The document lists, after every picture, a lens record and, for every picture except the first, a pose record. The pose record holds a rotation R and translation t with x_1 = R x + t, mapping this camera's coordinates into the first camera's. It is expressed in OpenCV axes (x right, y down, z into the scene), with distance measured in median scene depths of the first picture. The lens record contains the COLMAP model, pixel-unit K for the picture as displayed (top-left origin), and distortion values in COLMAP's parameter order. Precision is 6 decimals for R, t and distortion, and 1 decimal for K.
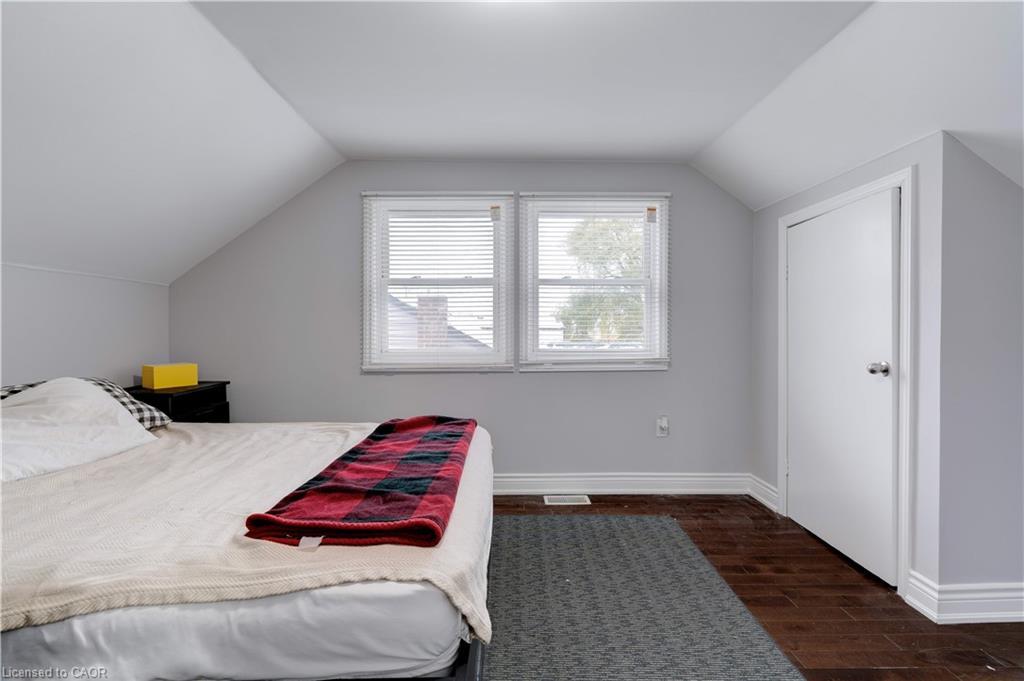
lens RADIAL K [[456.7, 0, 512.3], [0, 456.7, 336.0], [0, 0, 1]] dist [-0.003776, -0.001077]
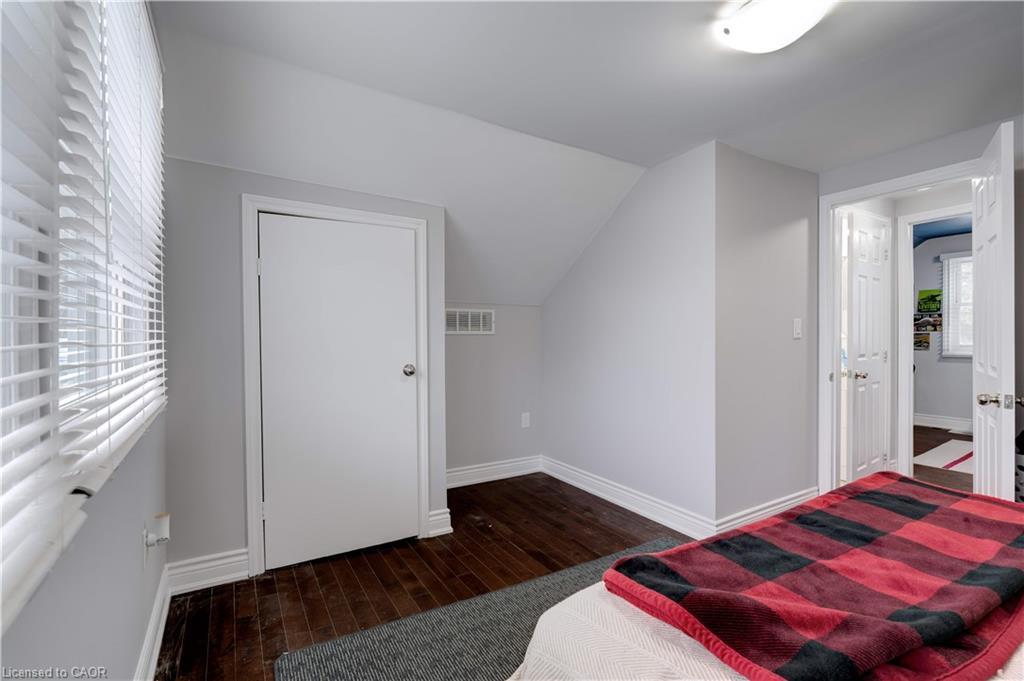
lens RADIAL K [[456.7, 0, 510.2], [0, 456.7, 340.3], [0, 0, 1]] dist [-0.003776, -0.001077]
pose [[-0.519079, -0.008591, 0.854683, -0.386193], [0.002930, 0.999926, 0.011831, -0.026297], [-0.854721, 0.008645, -0.519015, 1.310467]]
